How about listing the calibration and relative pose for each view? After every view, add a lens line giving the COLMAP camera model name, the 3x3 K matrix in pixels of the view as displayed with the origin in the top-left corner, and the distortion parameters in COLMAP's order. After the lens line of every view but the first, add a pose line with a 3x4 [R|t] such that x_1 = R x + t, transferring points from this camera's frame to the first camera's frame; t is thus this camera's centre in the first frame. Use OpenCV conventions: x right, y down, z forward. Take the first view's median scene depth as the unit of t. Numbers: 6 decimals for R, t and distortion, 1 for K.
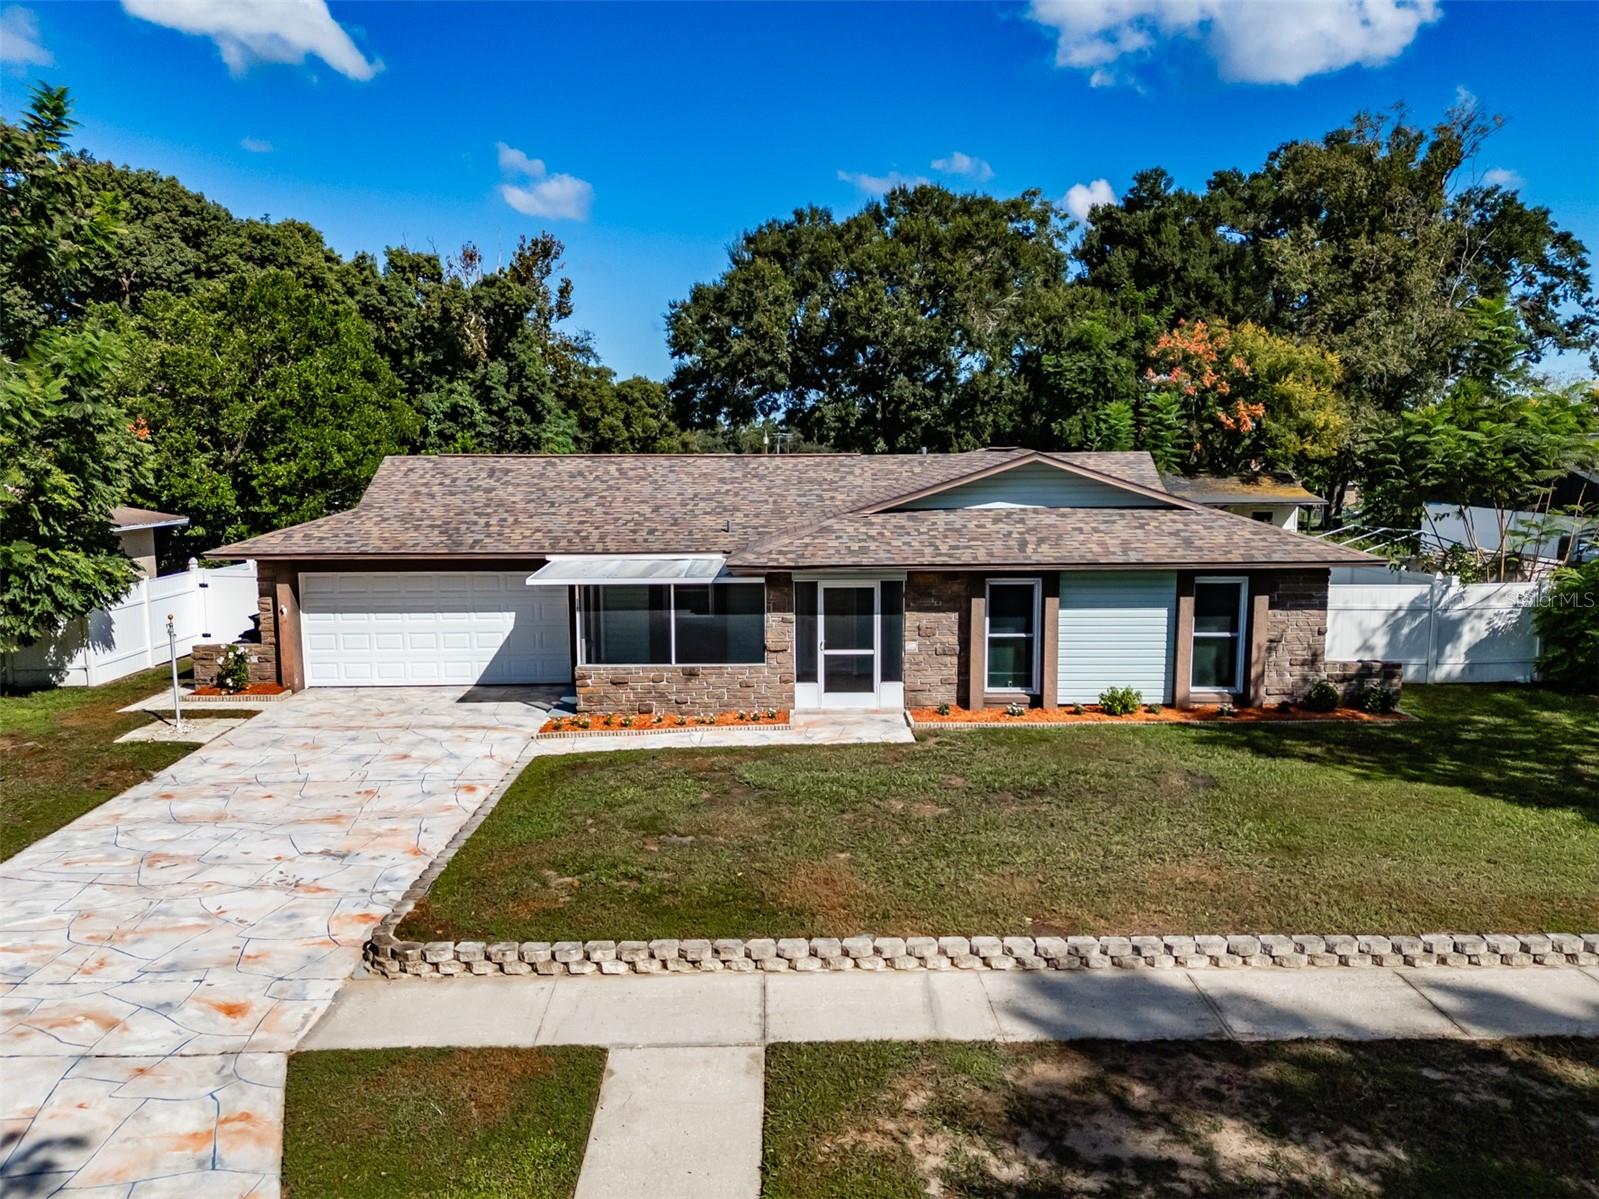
lens RADIAL K [[1174.7, 0, 809.7], [0, 1174.7, 598.1], [0, 0, 1]] dist [0.037898, -0.007036]
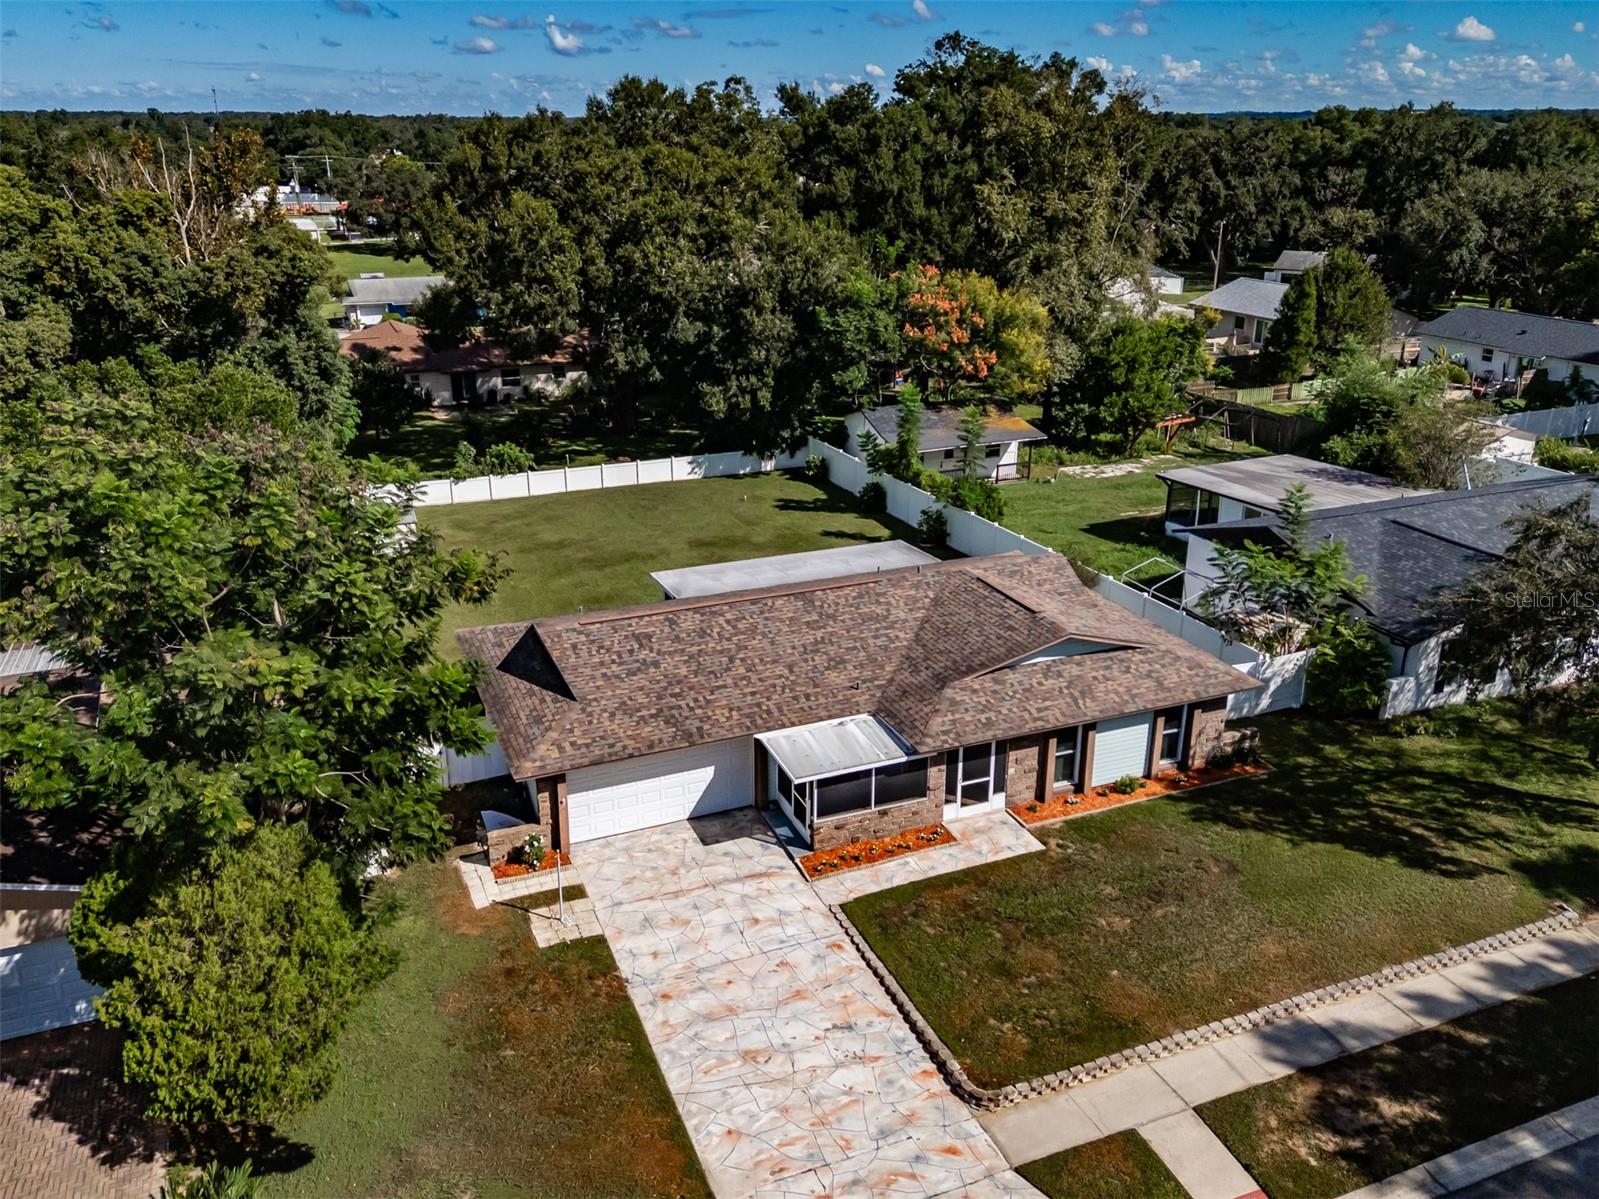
lens RADIAL K [[1243.1, 0, 783.9], [0, 1243.1, 602.5], [0, 0, 1]] dist [0.033498, -0.008133]
pose [[0.930199, -0.129814, 0.343334, -0.736322], [0.045612, 0.969003, 0.242802, -0.593692], [-0.364210, -0.210194, 0.907287, -0.348649]]
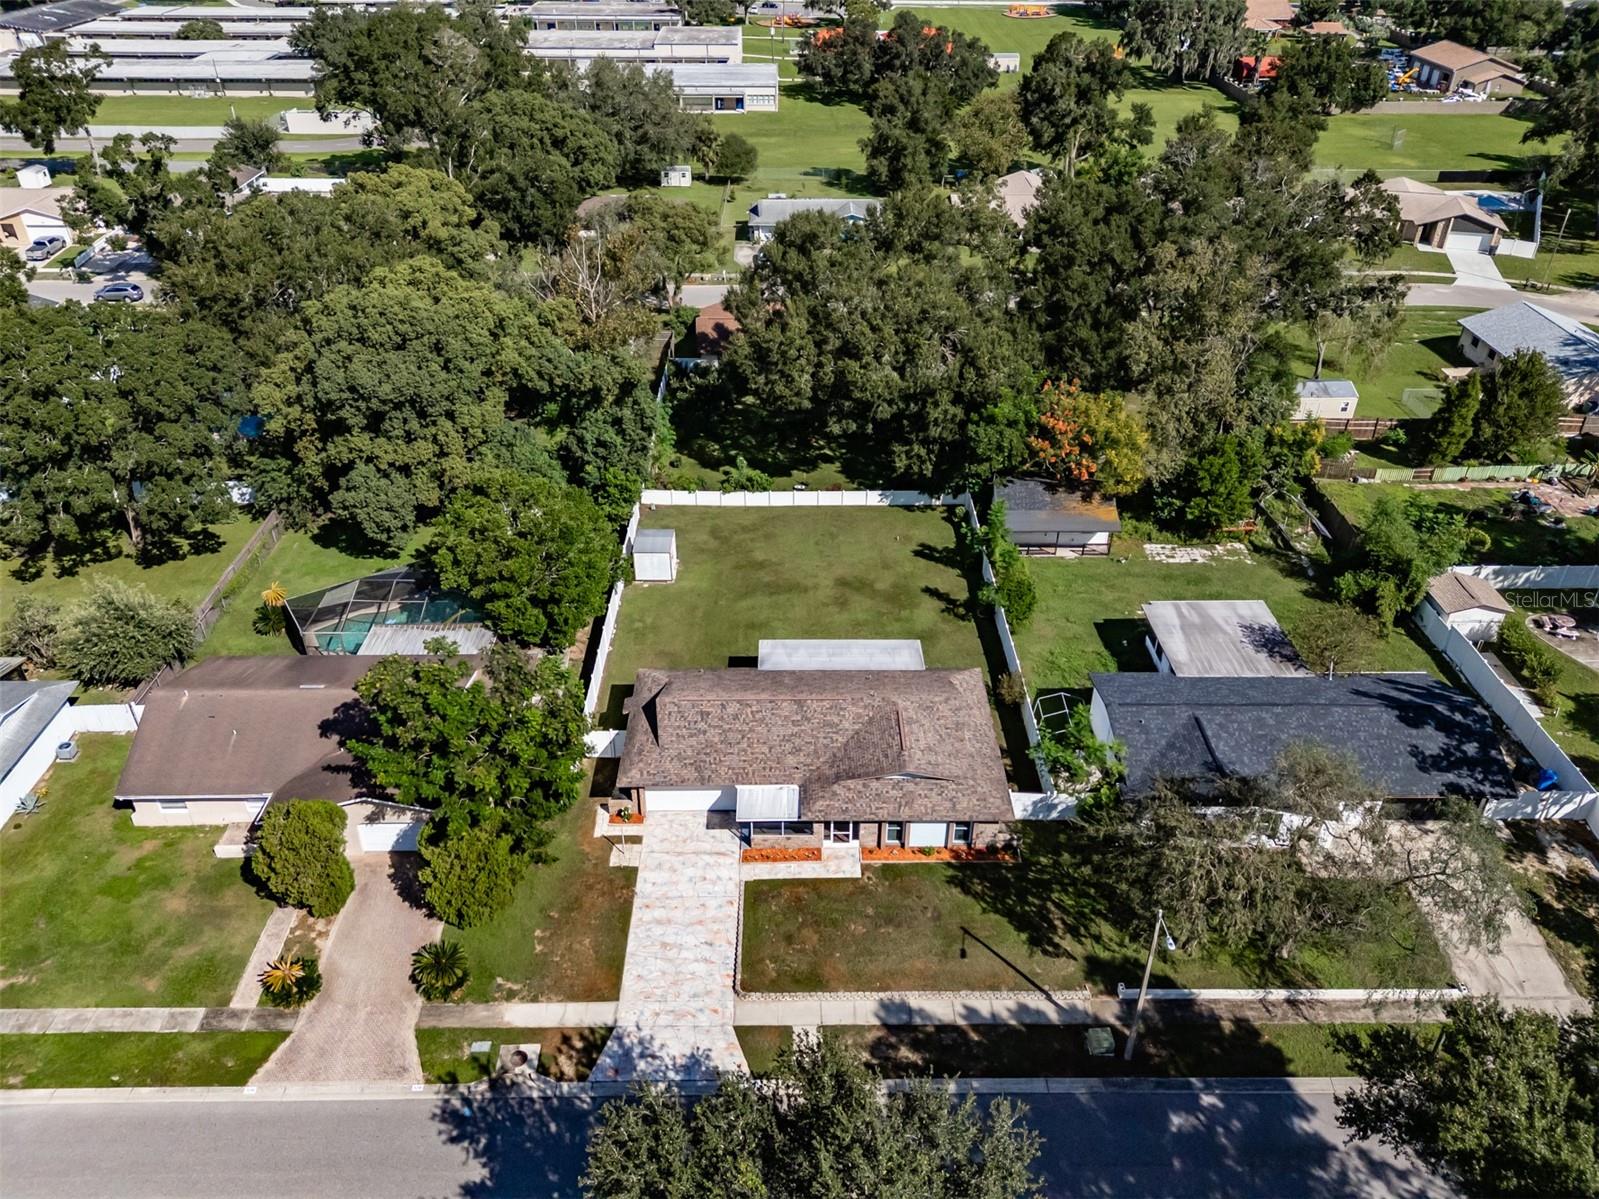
lens RADIAL K [[1155.2, 0, 806.5], [0, 1155.2, 615.4], [0, 0, 1]] dist [0.060642, -0.051448]
pose [[0.999985, 0.005388, 0.000627, -0.061529], [-0.005080, 0.889747, 0.456425, -1.807426], [0.001901, -0.456421, 0.889762, -1.389655]]
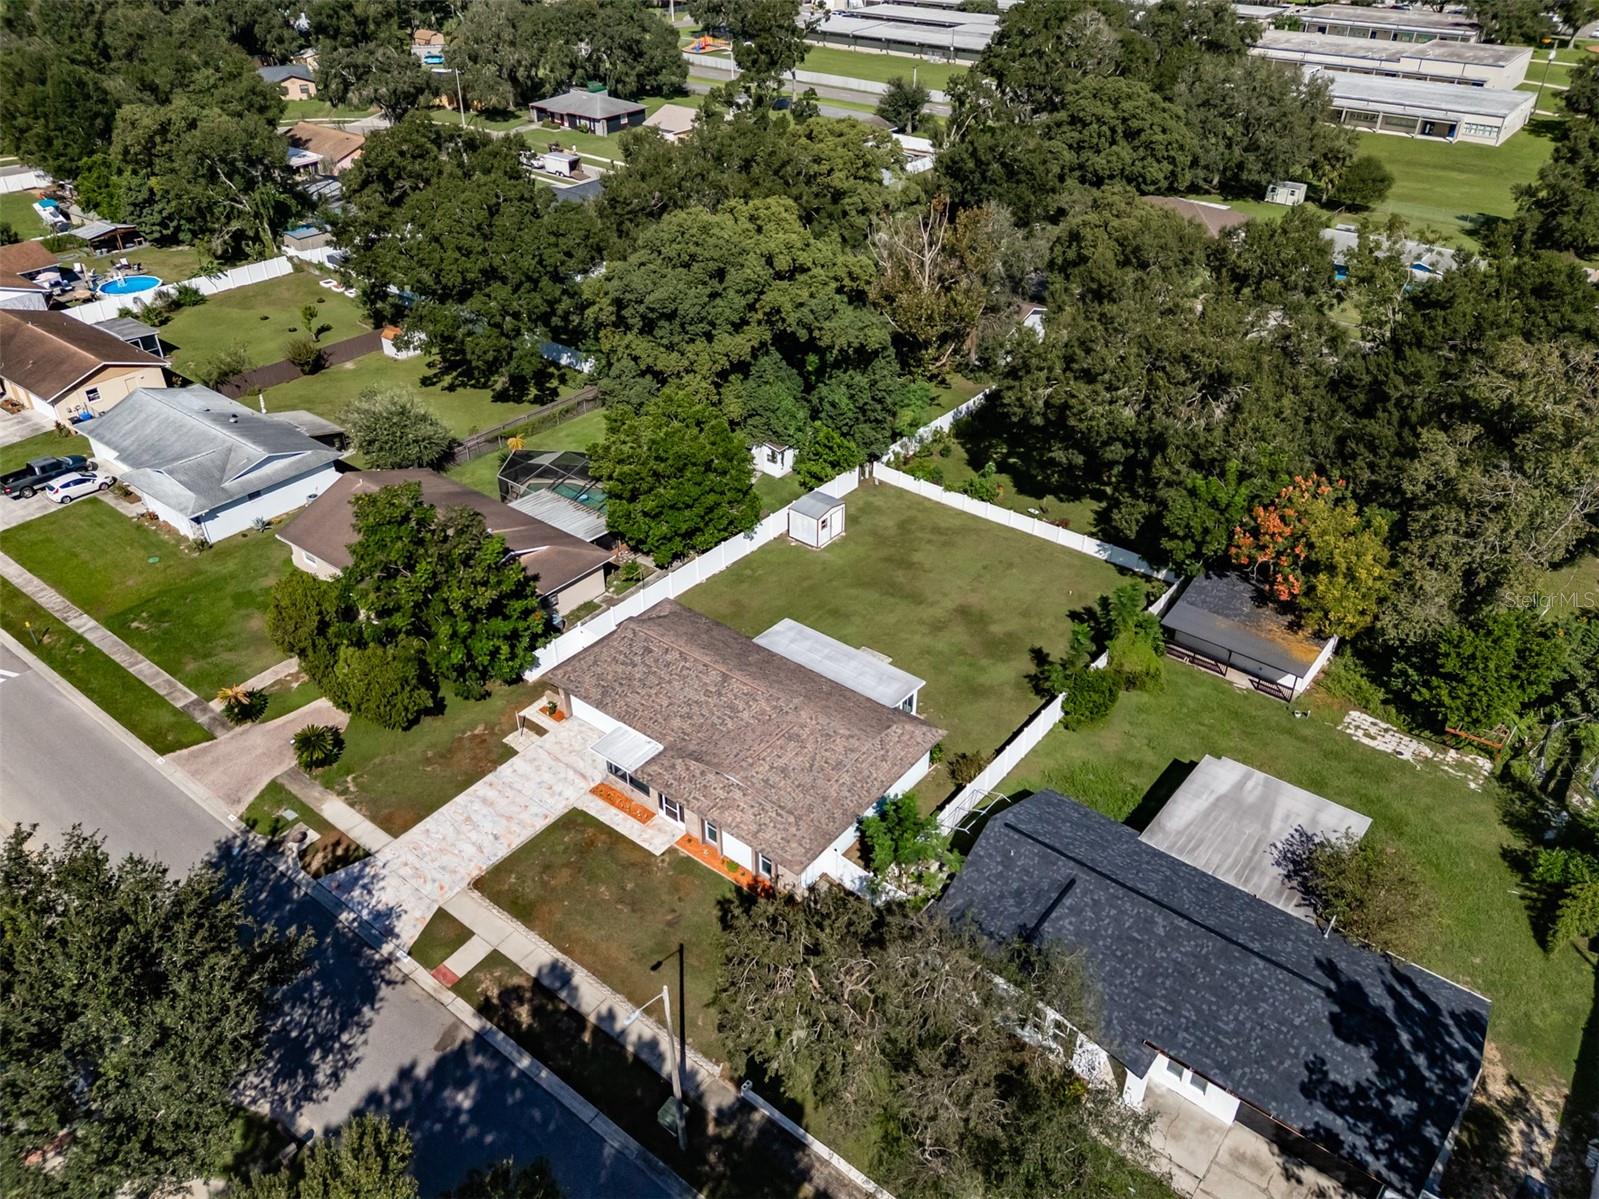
lens RADIAL K [[1177.2, 0, 801.9], [0, 1177.2, 604.1], [0, 0, 1]] dist [0.065065, -0.058940]
pose [[0.777134, 0.353327, -0.520790, 1.629439], [-0.085725, 0.879243, 0.468597, -1.795543], [0.623469, -0.319518, 0.713579, -0.722366]]
